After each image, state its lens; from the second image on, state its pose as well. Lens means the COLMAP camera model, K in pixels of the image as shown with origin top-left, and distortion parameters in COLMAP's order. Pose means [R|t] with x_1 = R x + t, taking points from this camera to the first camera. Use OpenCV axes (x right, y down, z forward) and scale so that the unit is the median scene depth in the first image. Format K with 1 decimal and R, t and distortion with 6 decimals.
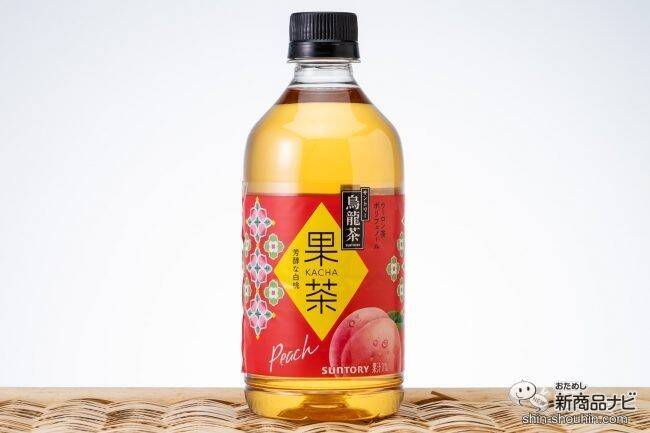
lens RADIAL K [[2826.6, 0, 327.5], [0, 2826.6, 218.0], [0, 0, 1]] dist [0.584135, 0.000000]
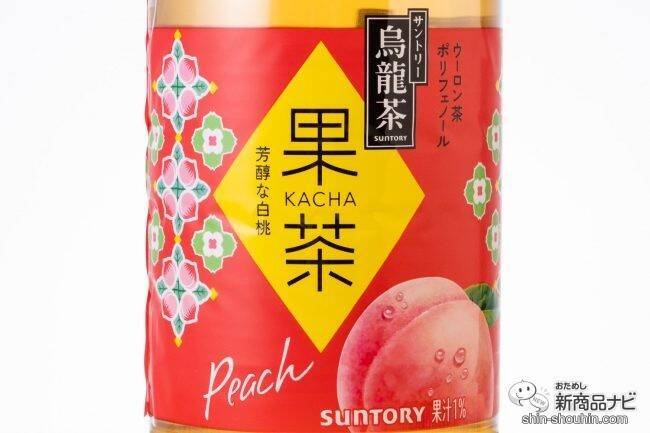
lens RADIAL K [[2826.6, 0, 322.3], [0, 2826.6, 219.4], [0, 0, 1]] dist [0.584135, 0.000000]
pose [[0.999966, 0.003130, 0.007615, -0.005169], [-0.003155, 0.999990, 0.003241, 0.021027], [-0.007605, -0.003265, 0.999966, 0.551146]]
